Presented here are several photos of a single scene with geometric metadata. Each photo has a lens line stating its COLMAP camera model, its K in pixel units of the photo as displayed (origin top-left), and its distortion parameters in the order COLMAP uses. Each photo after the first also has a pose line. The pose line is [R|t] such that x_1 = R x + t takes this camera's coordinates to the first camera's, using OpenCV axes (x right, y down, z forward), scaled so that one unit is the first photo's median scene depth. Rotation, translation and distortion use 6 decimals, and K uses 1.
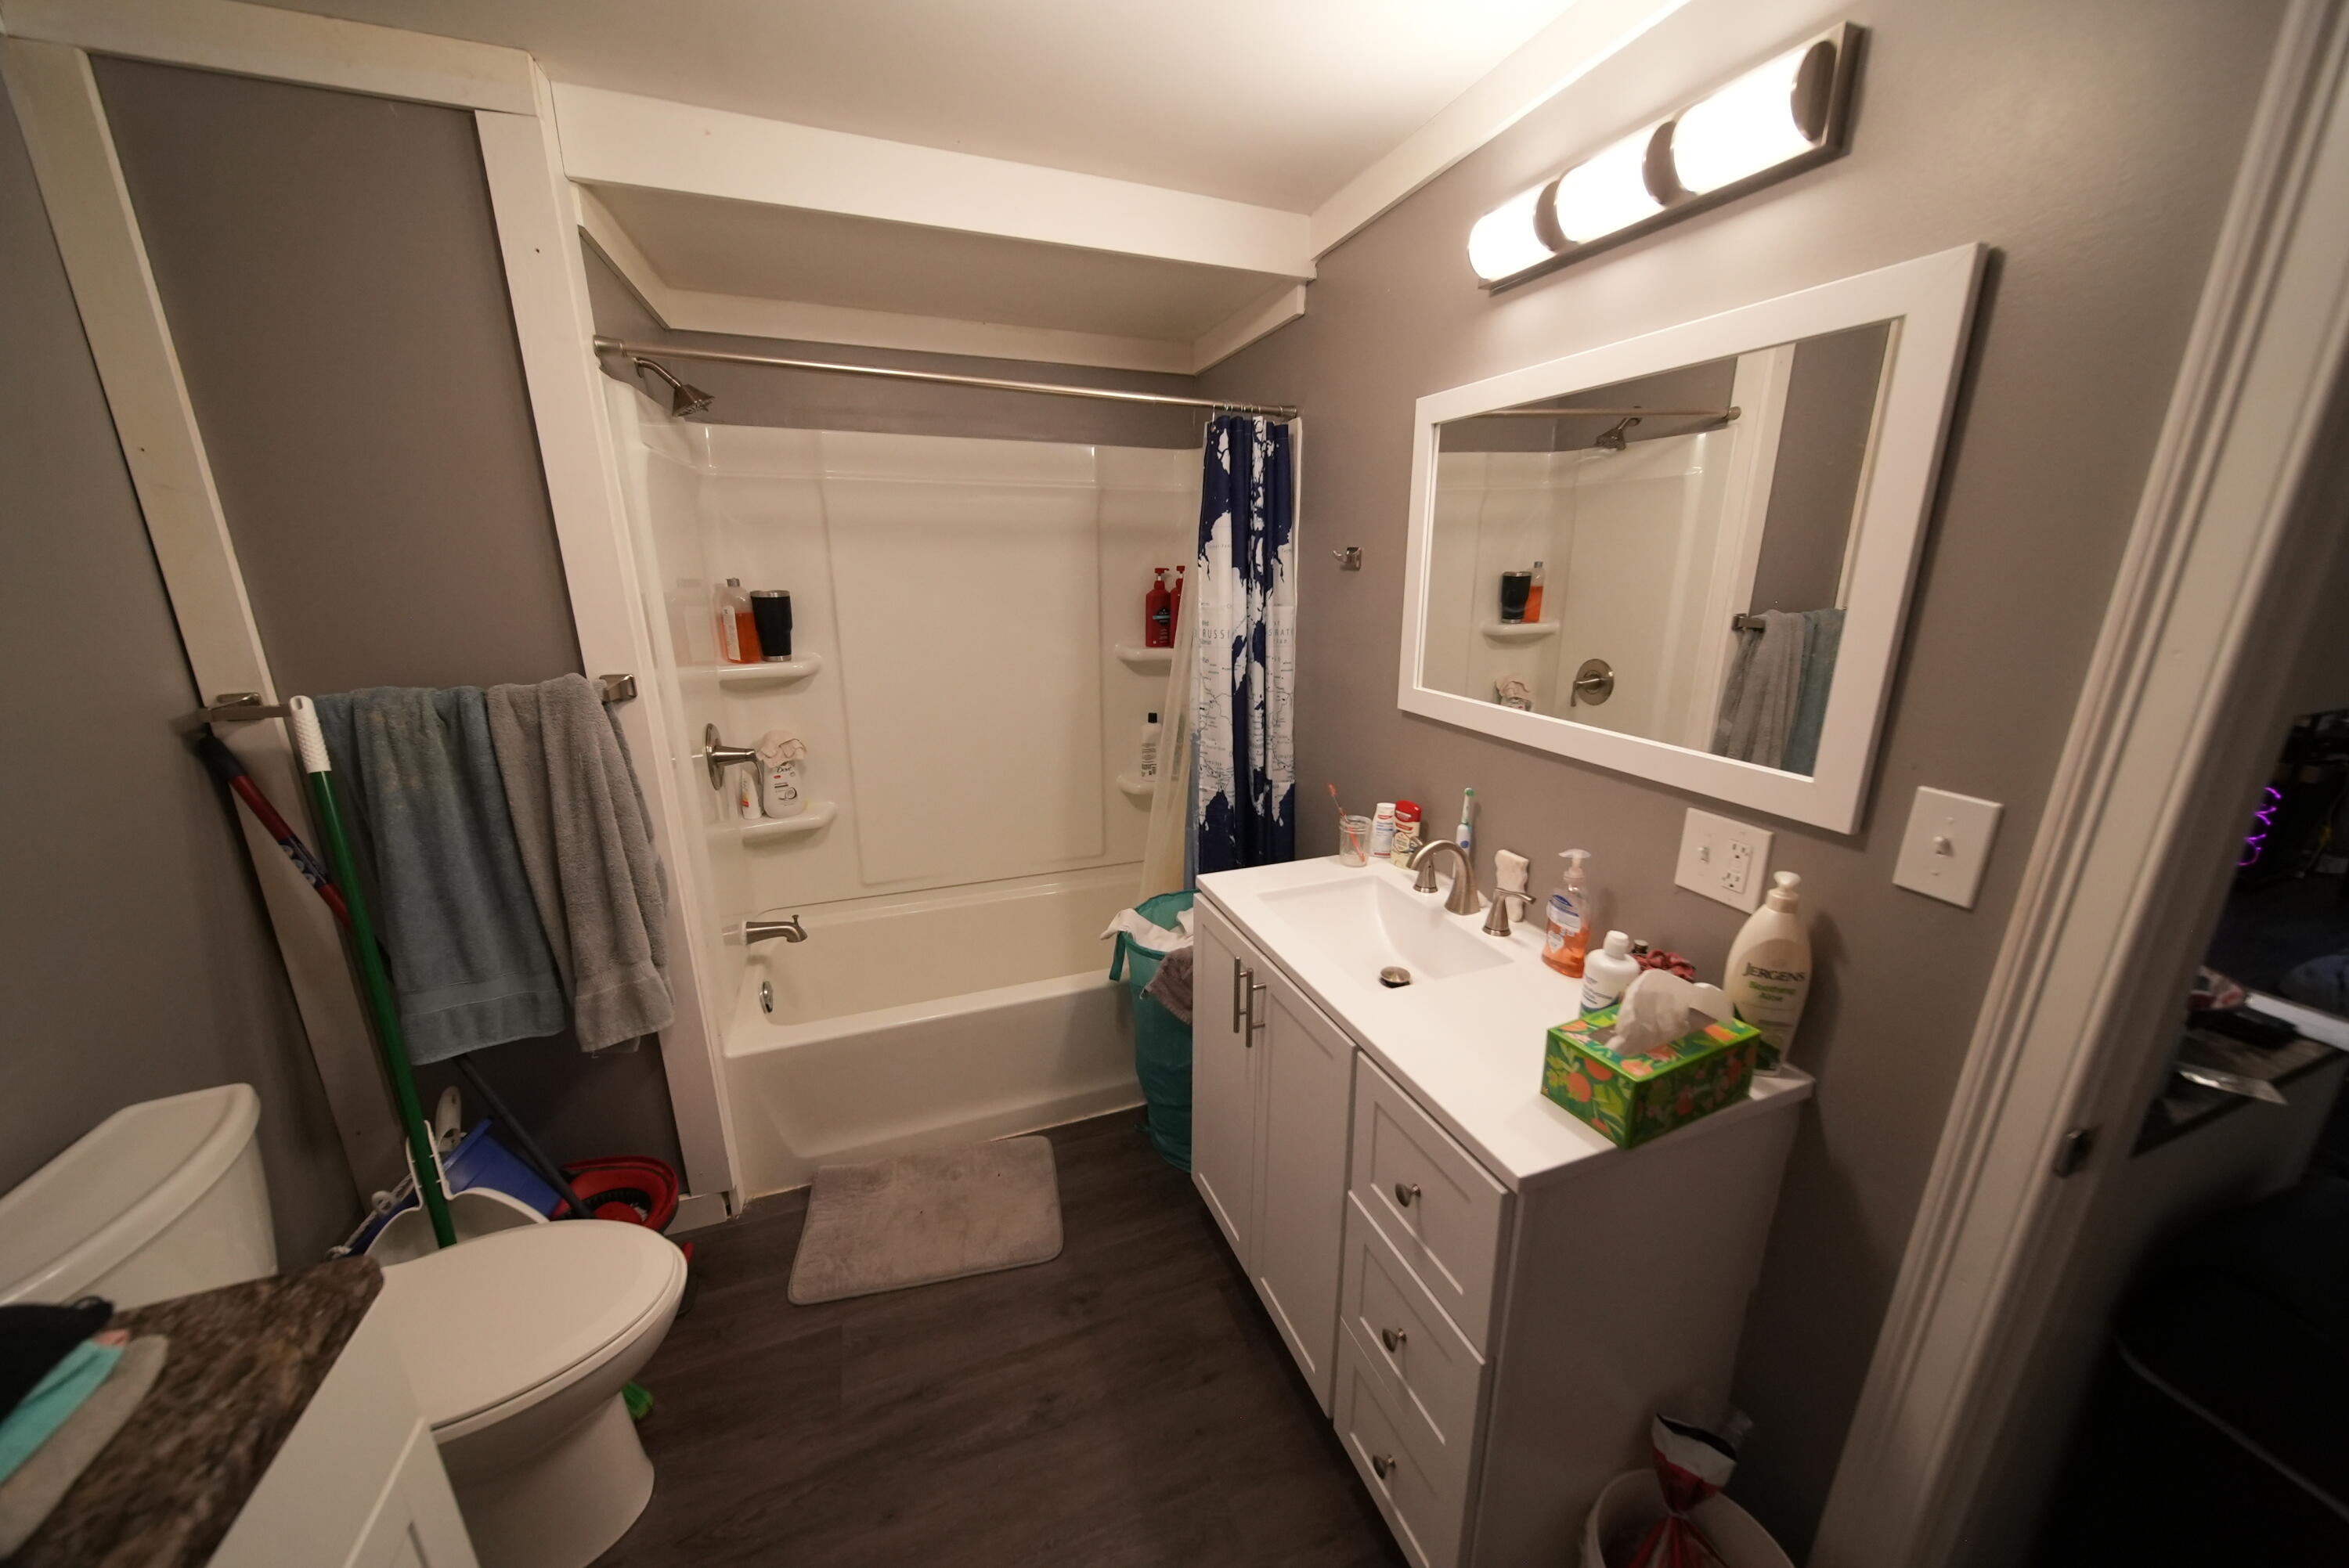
lens RADIAL K [[814.8, 0, 1174.5], [0, 814.8, 784.0], [0, 0, 1]] dist [-0.001162, -0.000275]
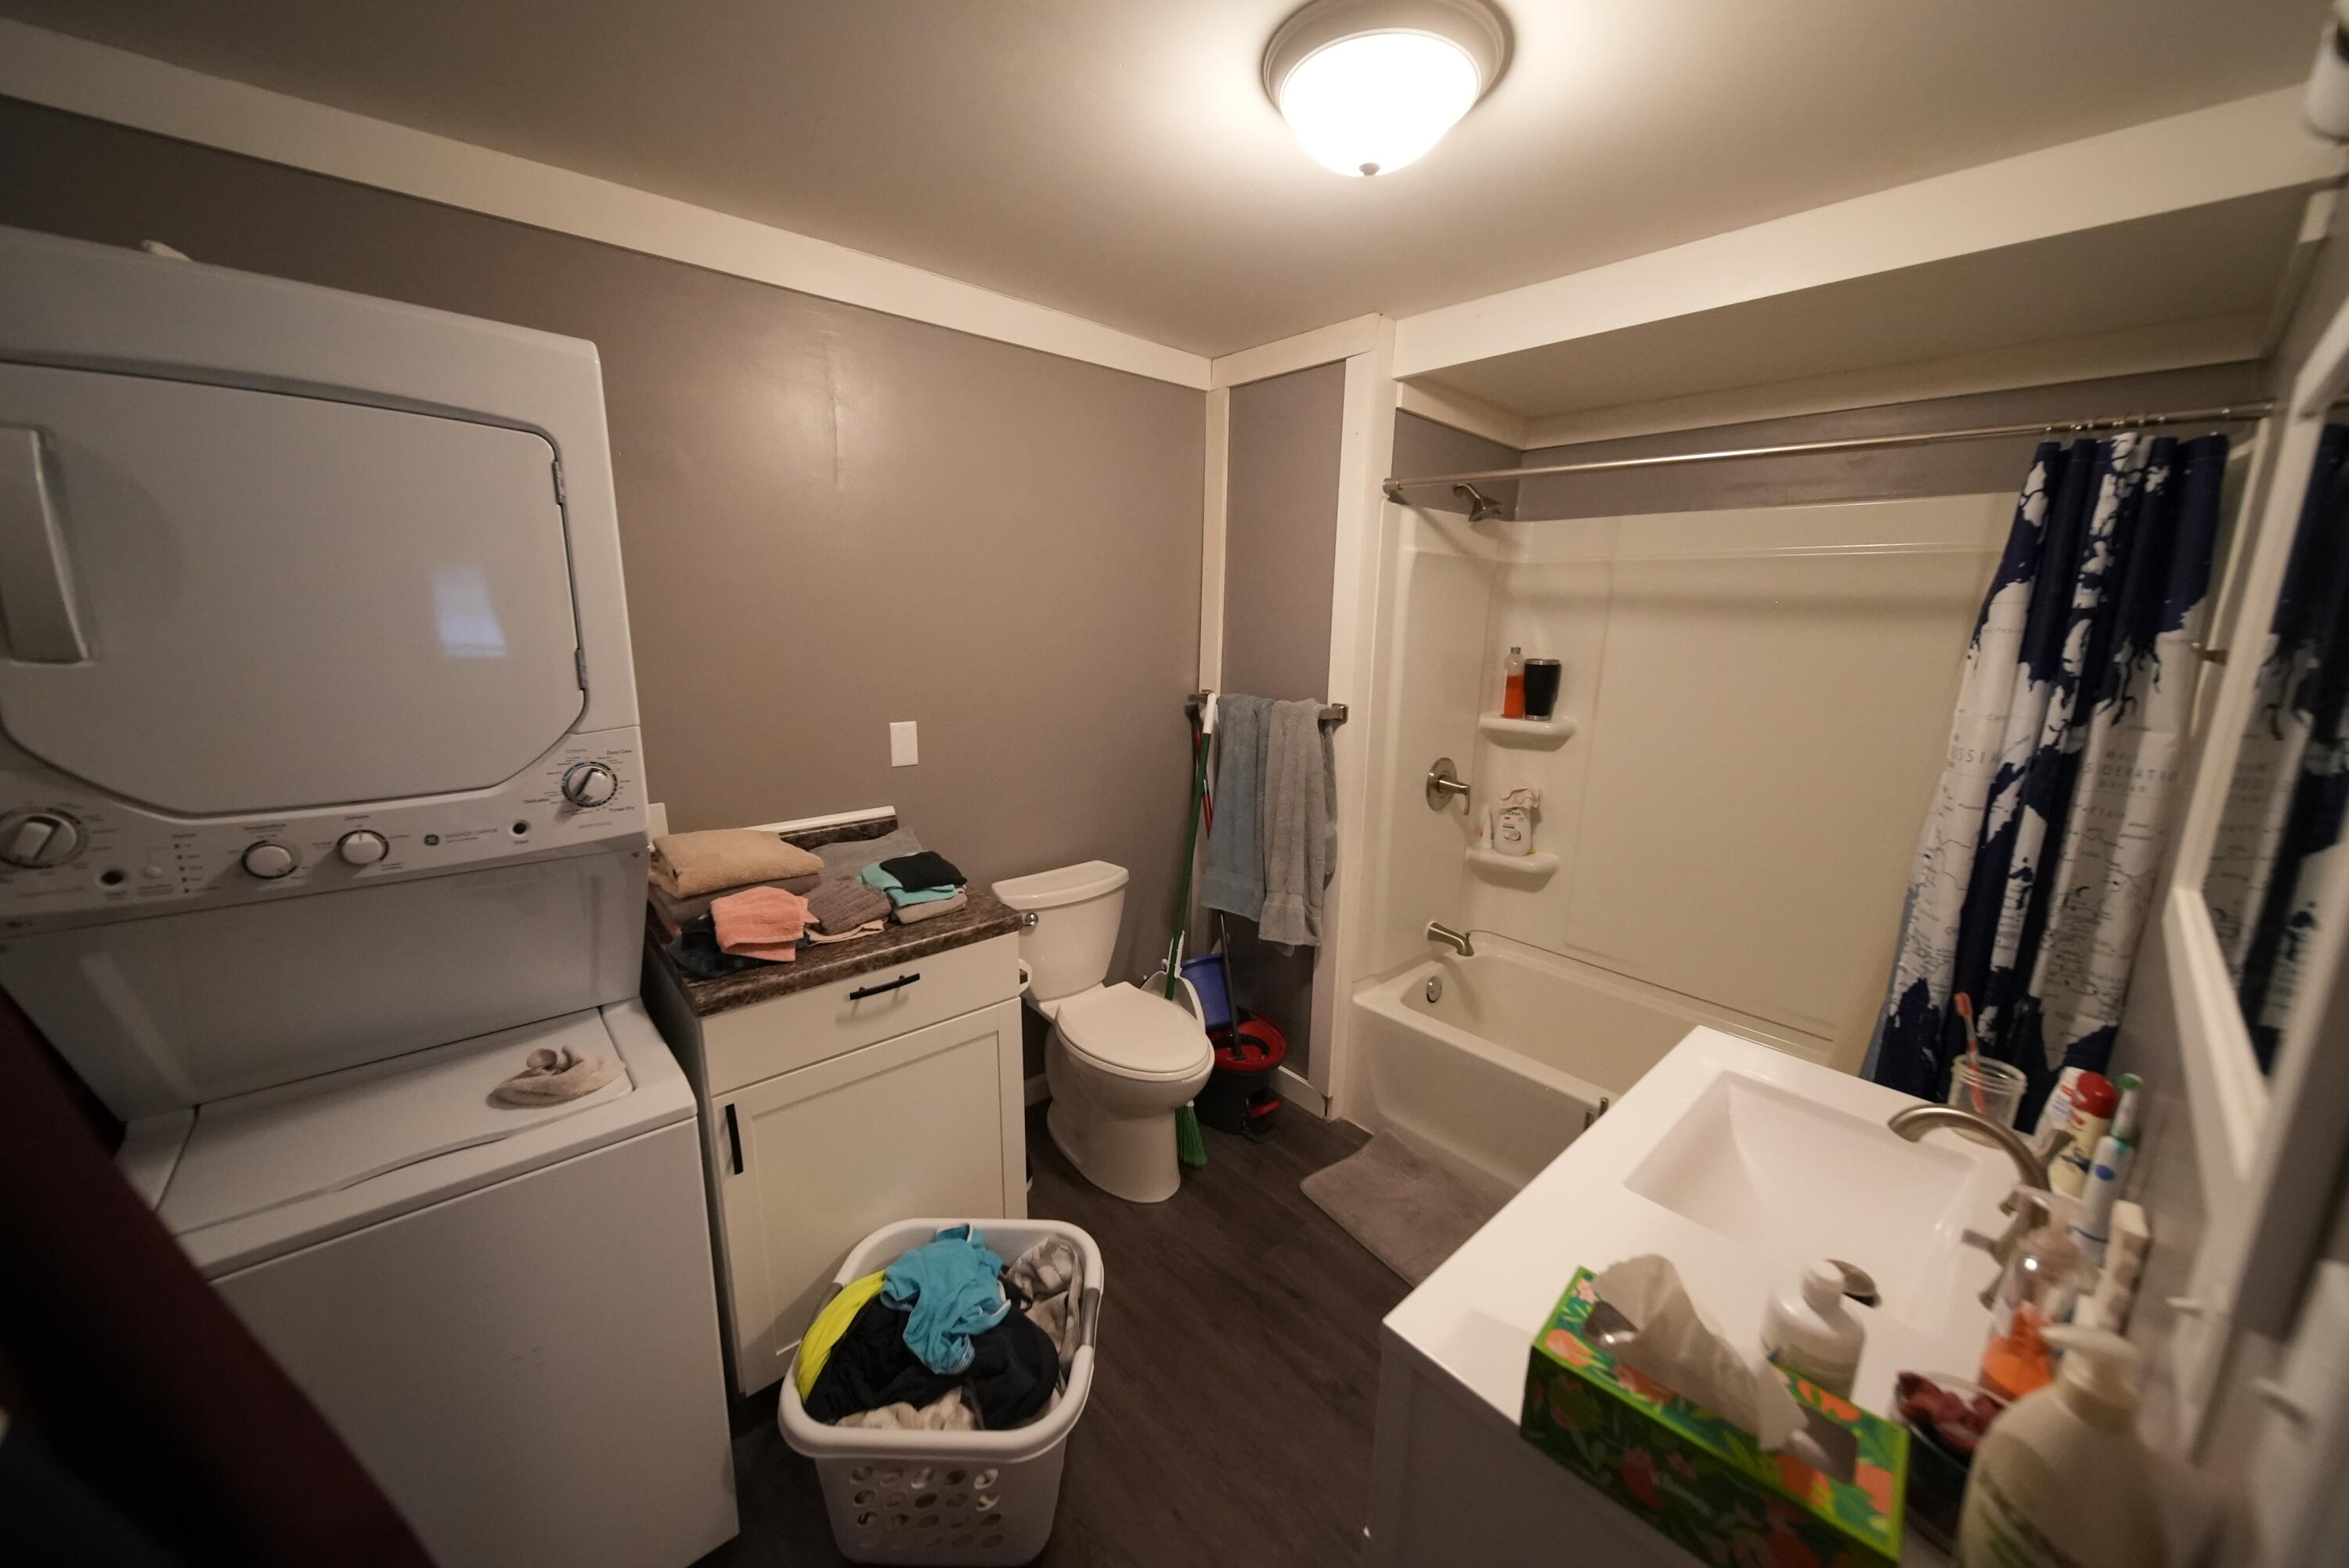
lens RADIAL K [[814.8, 0, 1174.5], [0, 814.8, 784.0], [0, 0, 1]] dist [-0.001162, -0.000275]
pose [[0.366138, 0.196686, -0.909537, 0.440153], [-0.271880, 0.957371, 0.097583, -0.045976], [0.889957, 0.211556, 0.404005, 0.131704]]
